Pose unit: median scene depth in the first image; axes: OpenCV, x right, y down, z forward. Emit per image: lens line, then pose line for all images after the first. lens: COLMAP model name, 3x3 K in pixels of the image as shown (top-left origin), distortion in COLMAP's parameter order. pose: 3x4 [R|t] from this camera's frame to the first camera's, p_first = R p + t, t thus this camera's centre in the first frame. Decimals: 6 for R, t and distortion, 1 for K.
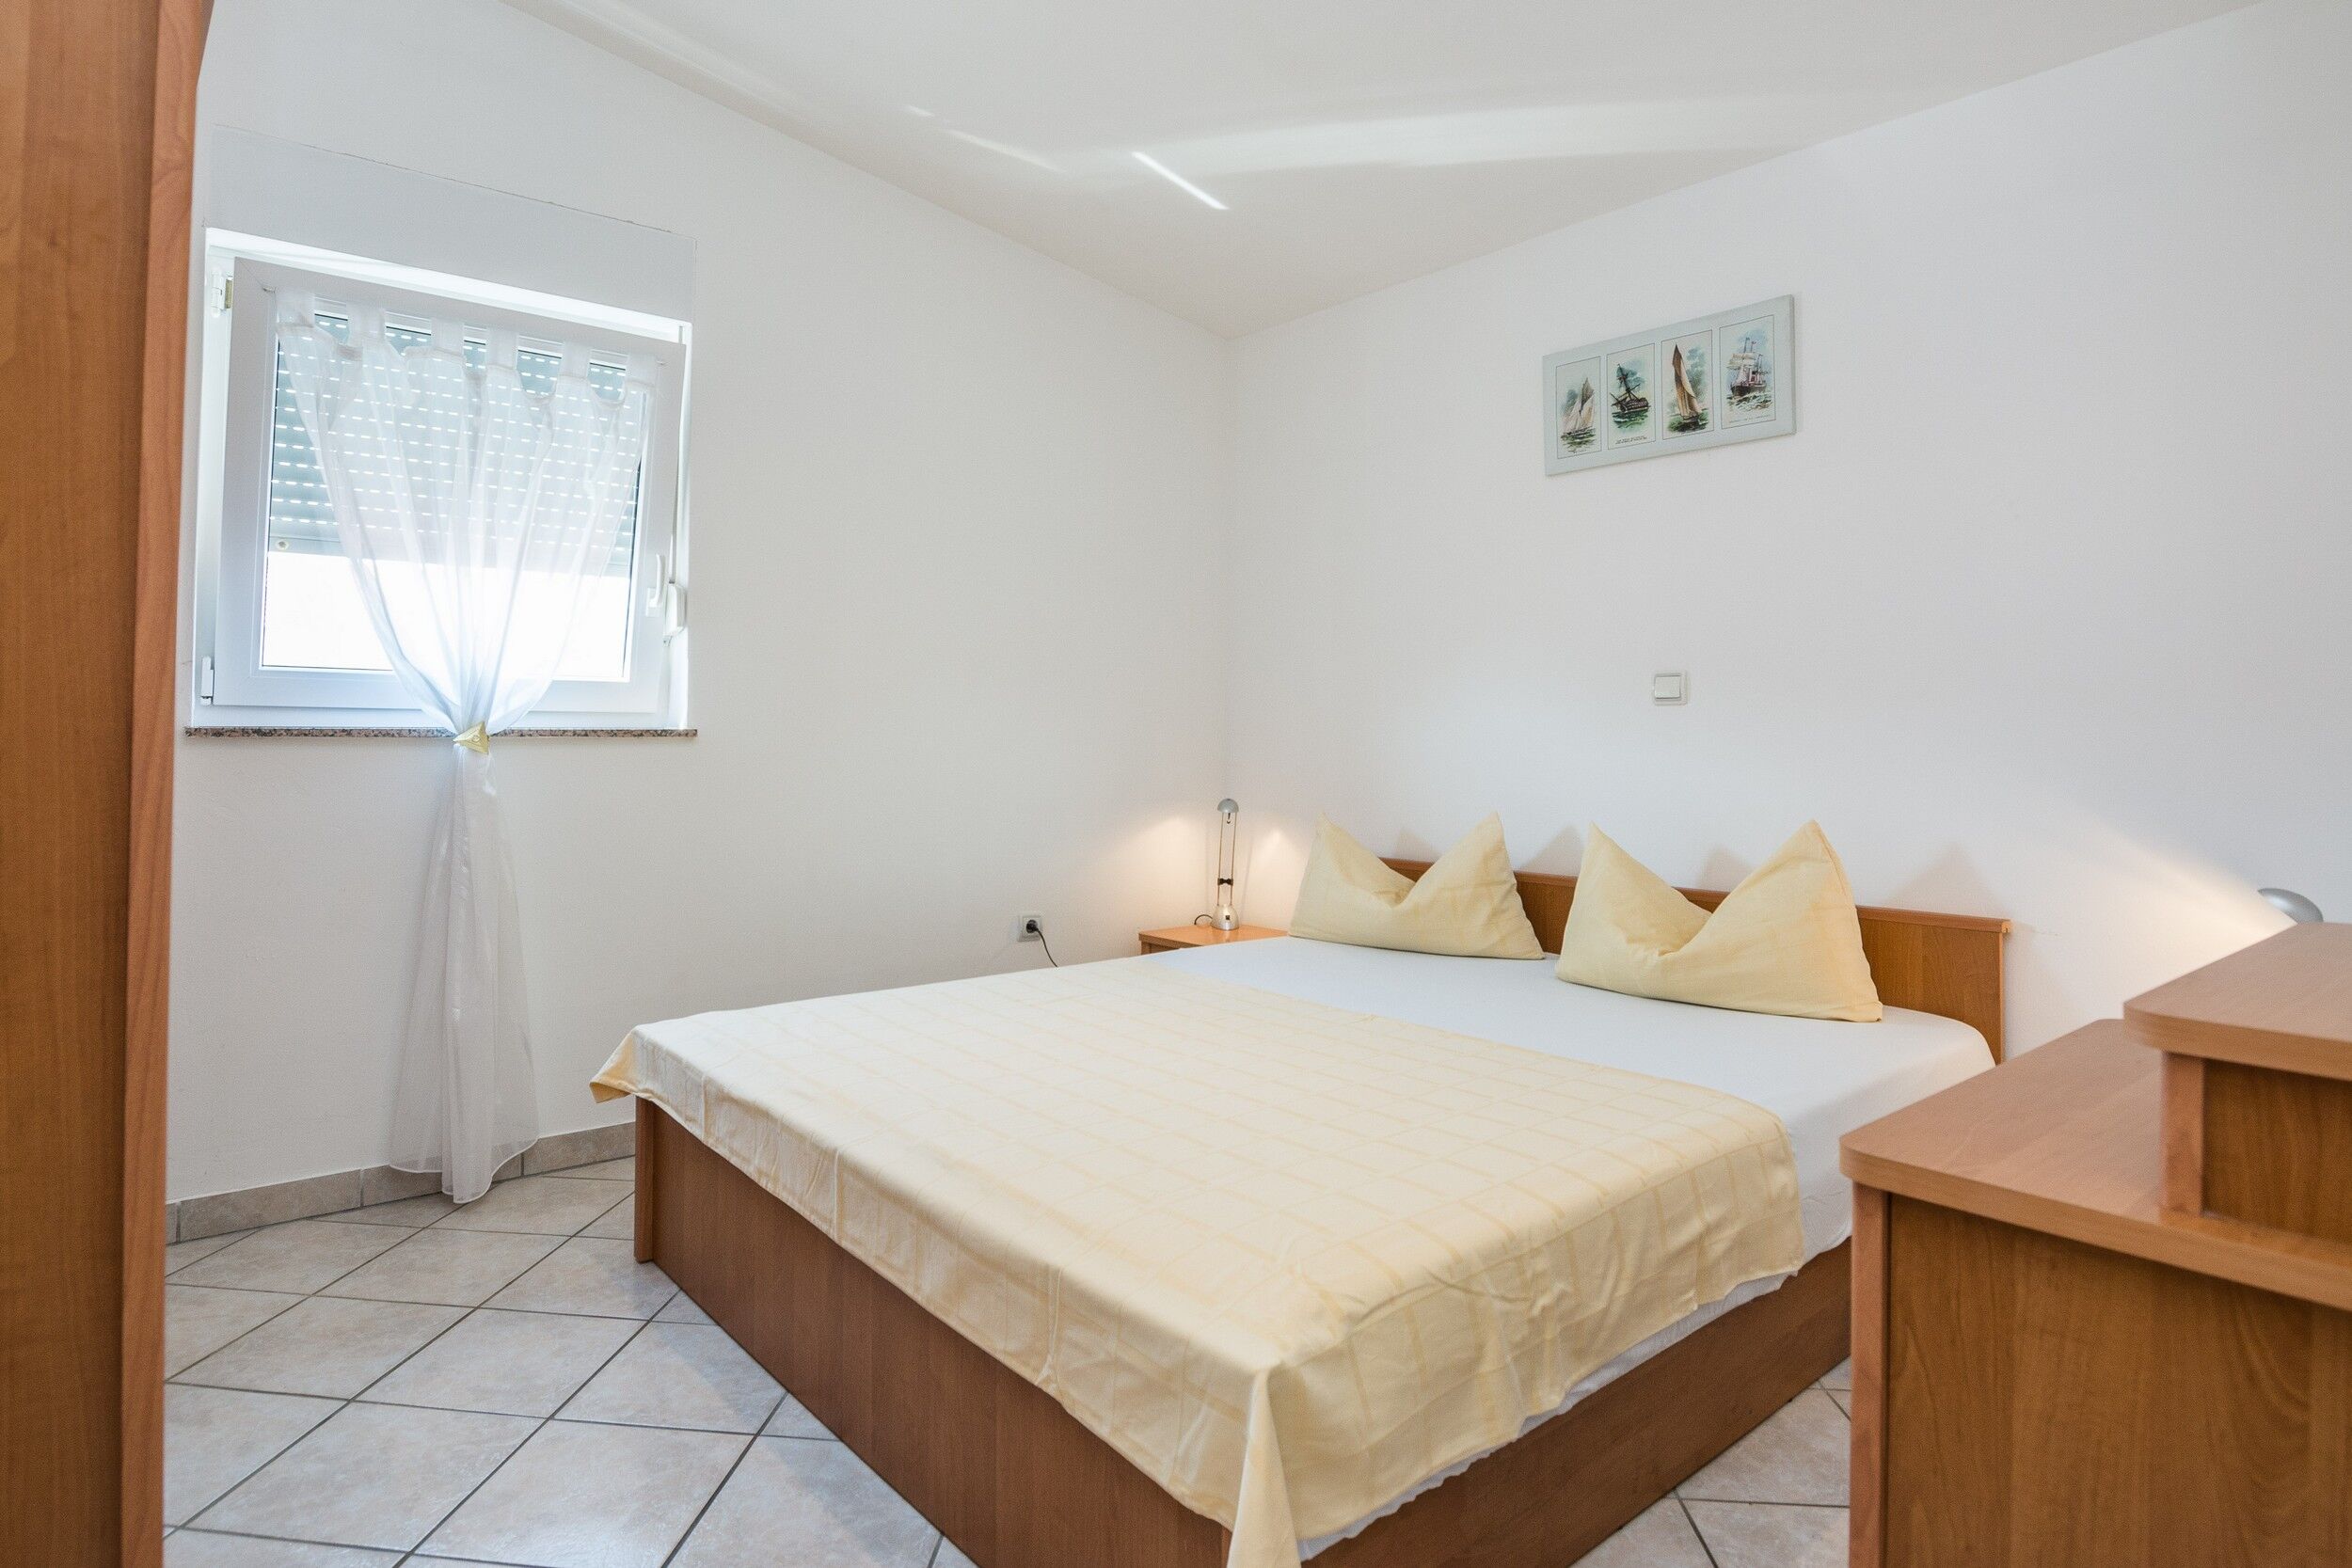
lens RADIAL K [[1298.1, 0, 1097.2], [0, 1298.1, 701.6], [0, 0, 1]] dist [-0.006112, -0.009631]
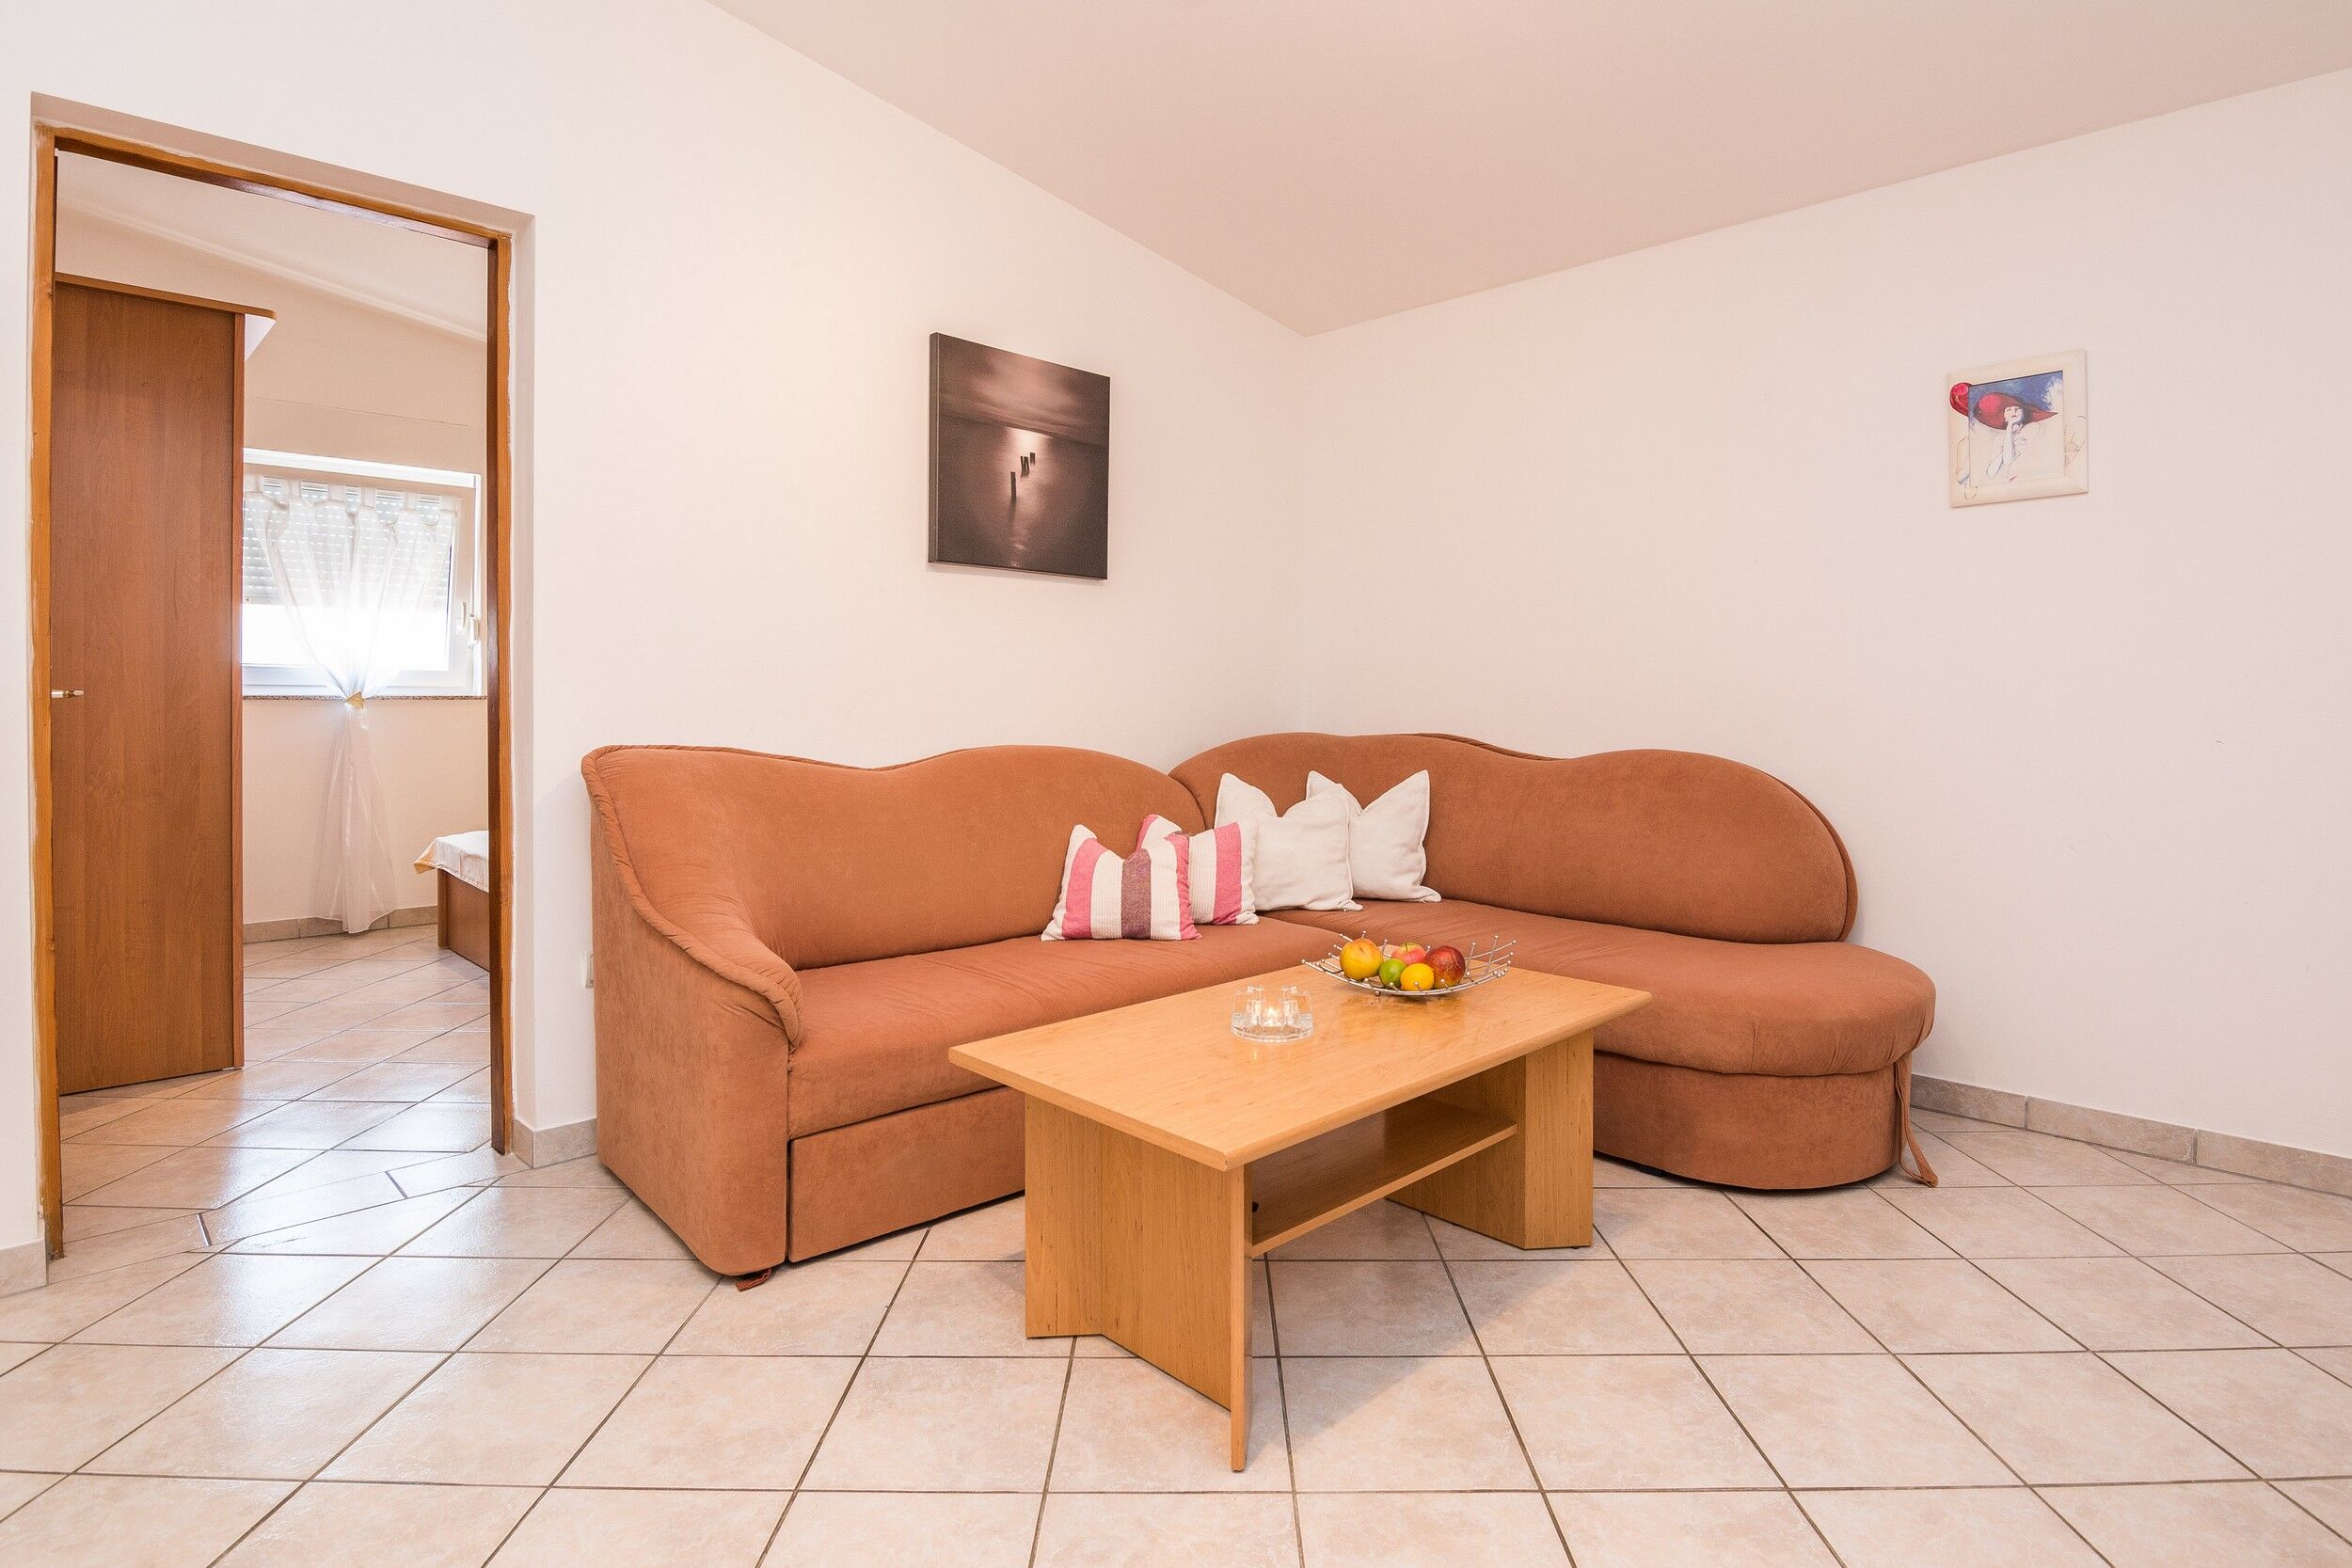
lens RADIAL K [[1210.0, 0, 1187.8], [0, 1210.0, 709.3], [0, 0, 1]] dist [-0.006737, -0.008413]
pose [[0.993135, -0.004553, 0.116885, 0.814892], [0.001038, 0.999546, 0.030119, -0.017542], [-0.116969, -0.029790, 0.992689, -1.397902]]
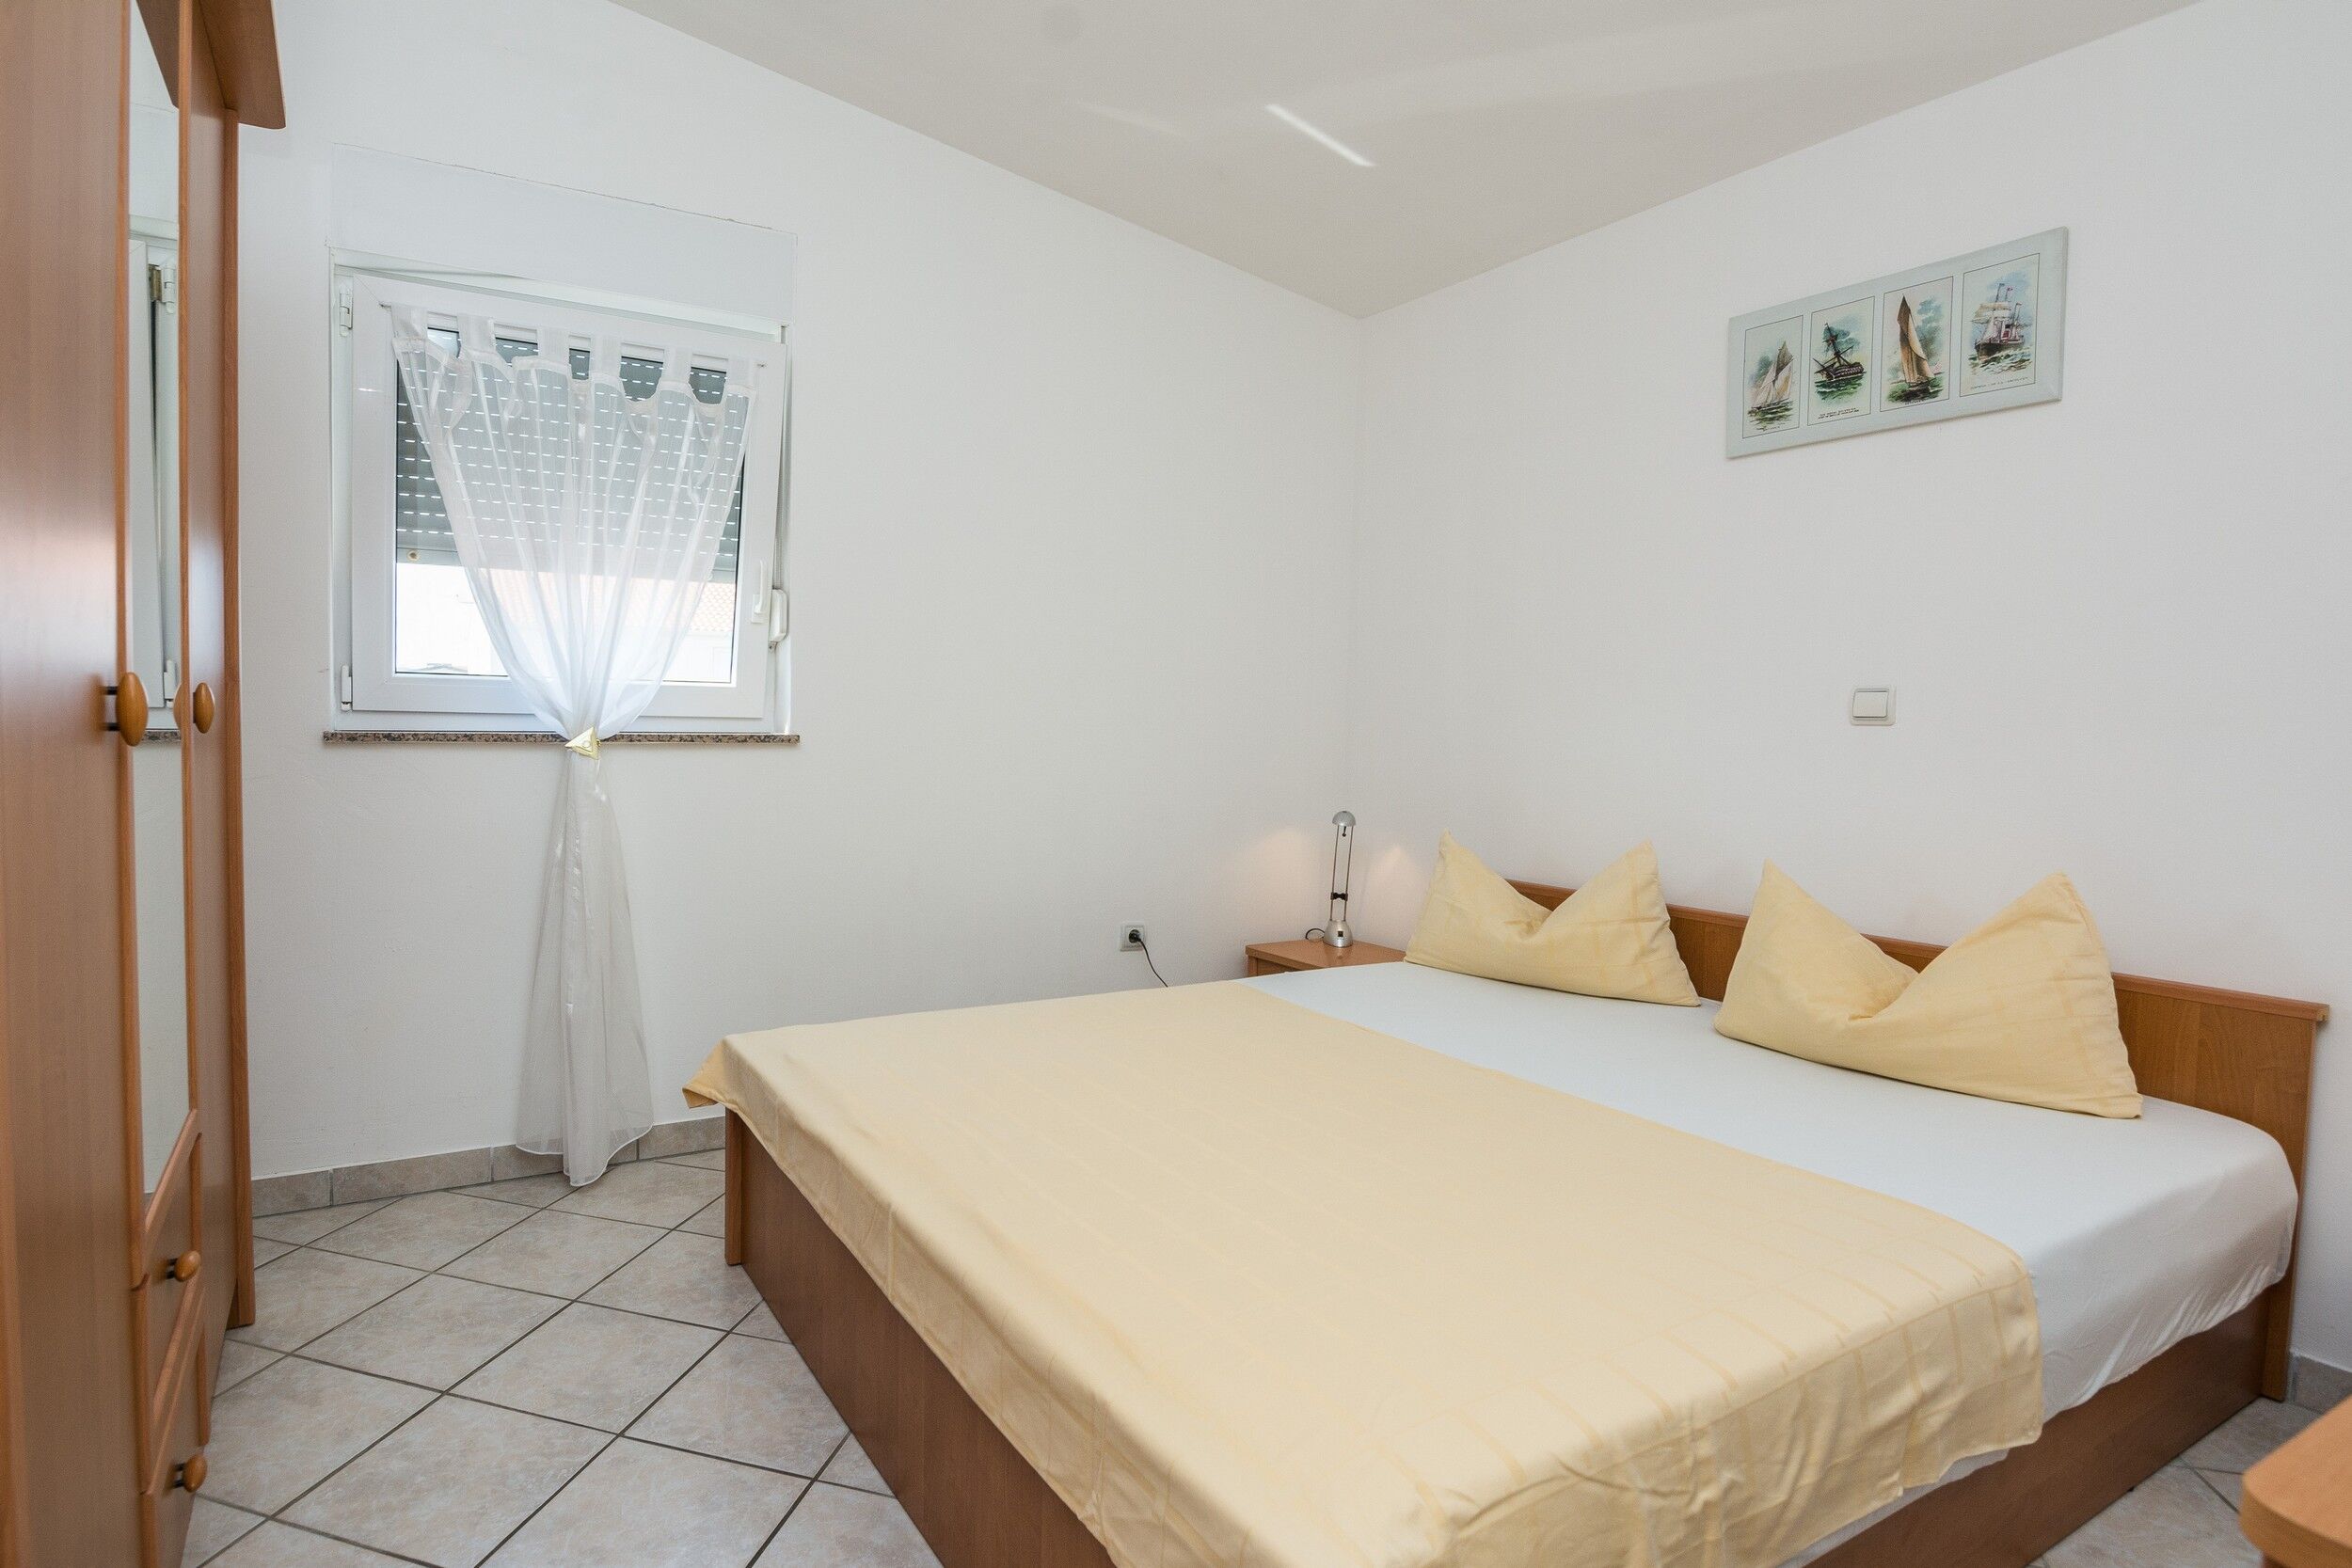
lens RADIAL K [[1298.1, 0, 976.8], [0, 1298.1, 797.9], [0, 0, 1]] dist [-0.006112, -0.009631]
pose [[0.983980, 0.020123, -0.177139, 0.011280], [-0.007071, 0.997233, 0.074007, -0.010004], [0.178138, -0.071569, 0.981399, 0.059252]]
